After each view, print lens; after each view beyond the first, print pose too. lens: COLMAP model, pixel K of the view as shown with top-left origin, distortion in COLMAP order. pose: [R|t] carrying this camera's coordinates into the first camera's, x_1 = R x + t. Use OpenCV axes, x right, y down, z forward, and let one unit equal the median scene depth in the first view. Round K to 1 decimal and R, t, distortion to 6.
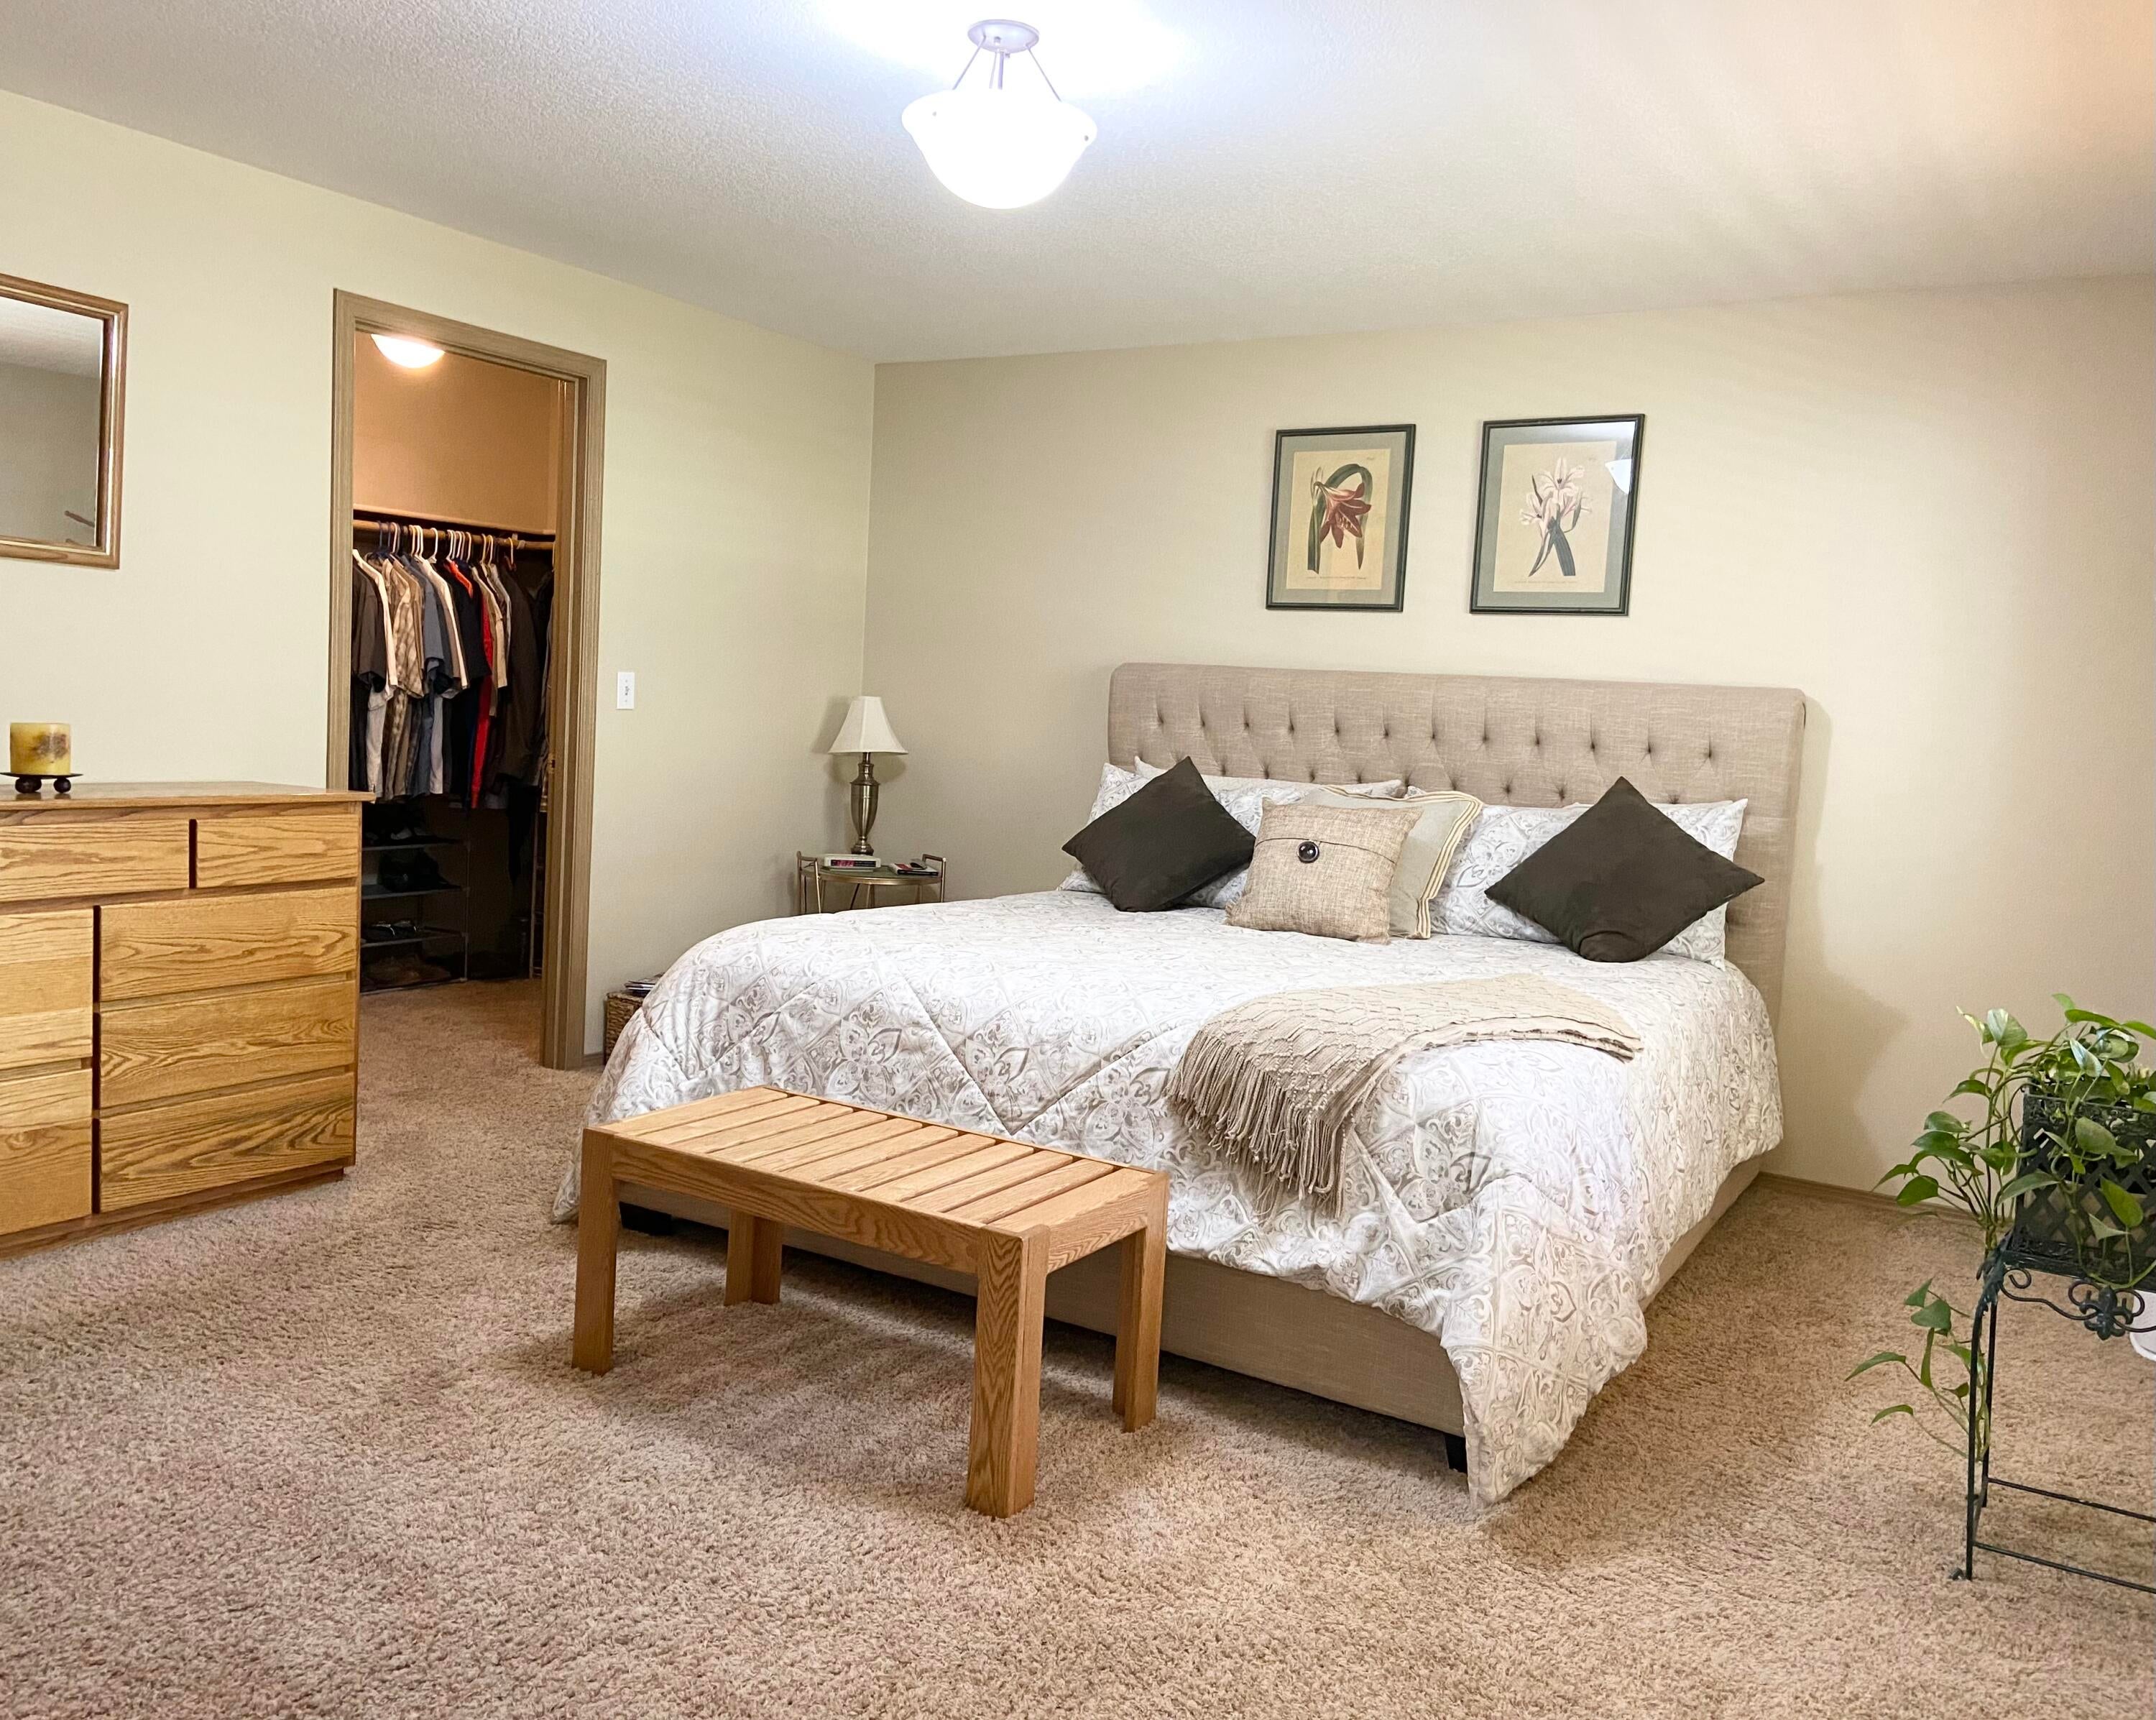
lens RADIAL K [[1670.6, 0, 1078.0], [0, 1670.6, 860.0], [0, 0, 1]] dist [0.013402, 0.000095]
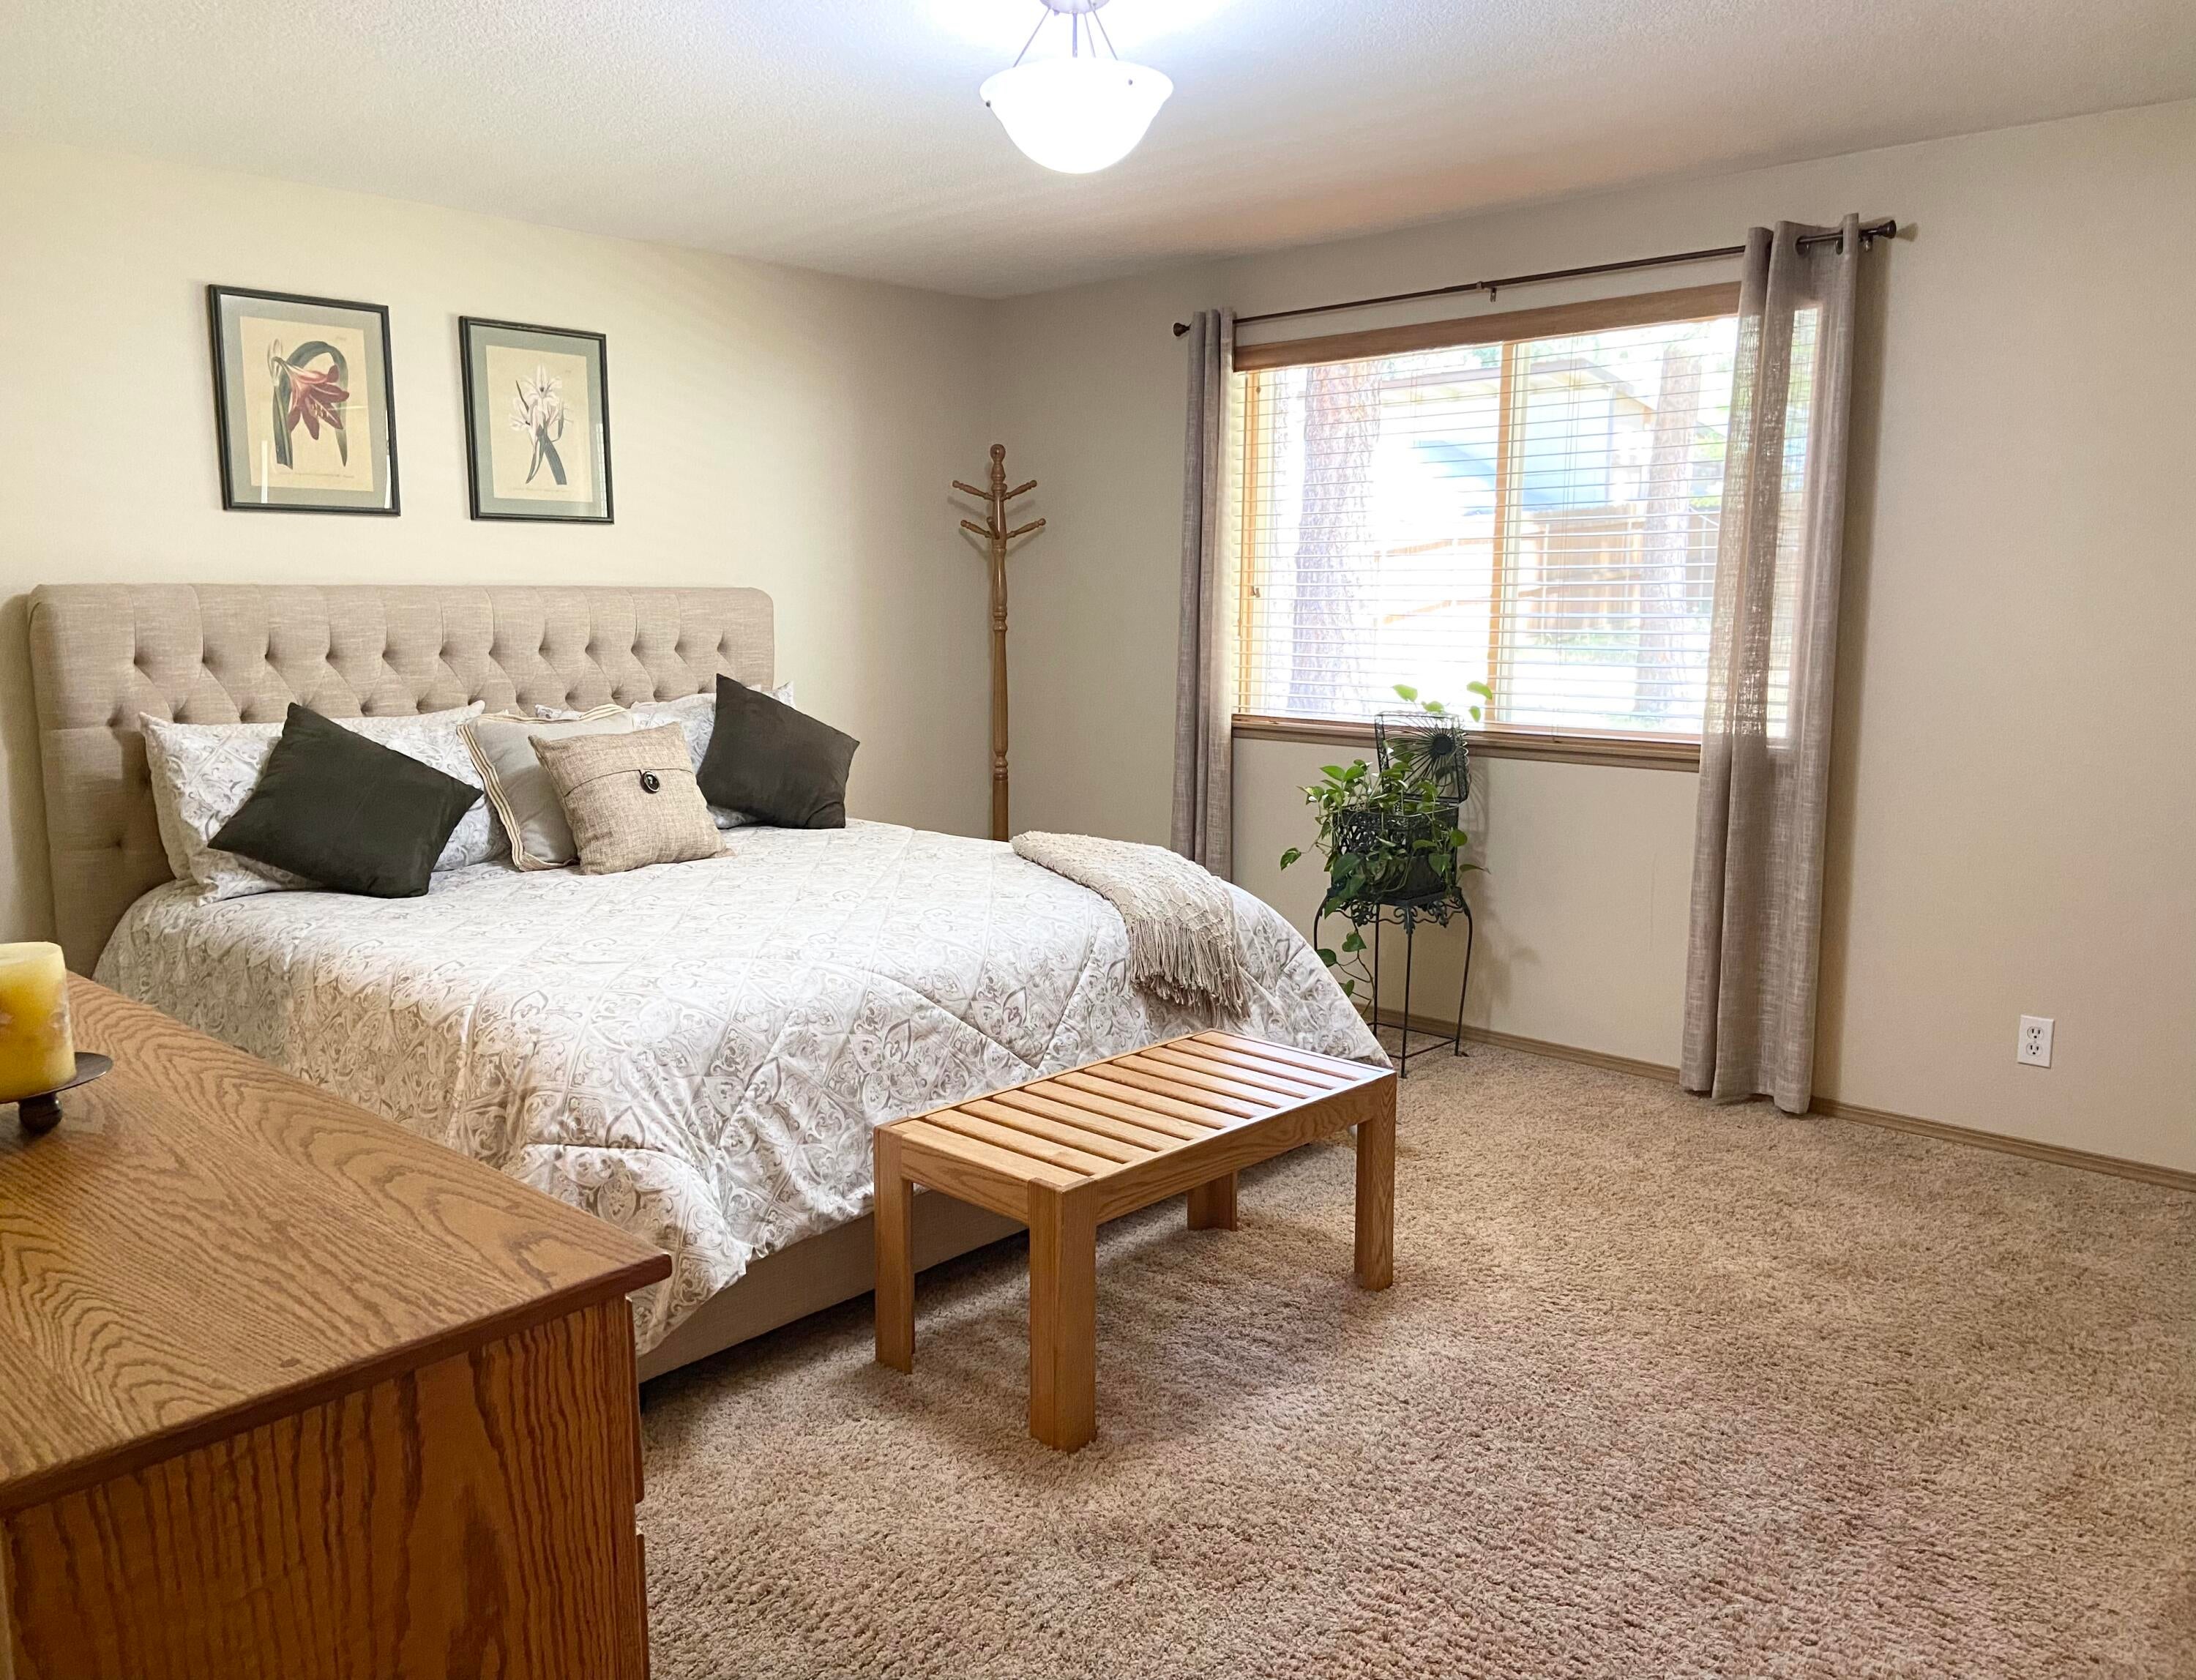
lens RADIAL K [[1635.9, 0, 1098.0], [0, 1635.9, 840.0], [0, 0, 1]] dist [0.004344, 0.001556]
pose [[0.202221, -0.197552, 0.959208, -0.648326], [0.099310, 0.978531, 0.180595, -0.104819], [-0.974292, 0.058739, 0.217498, 0.470864]]
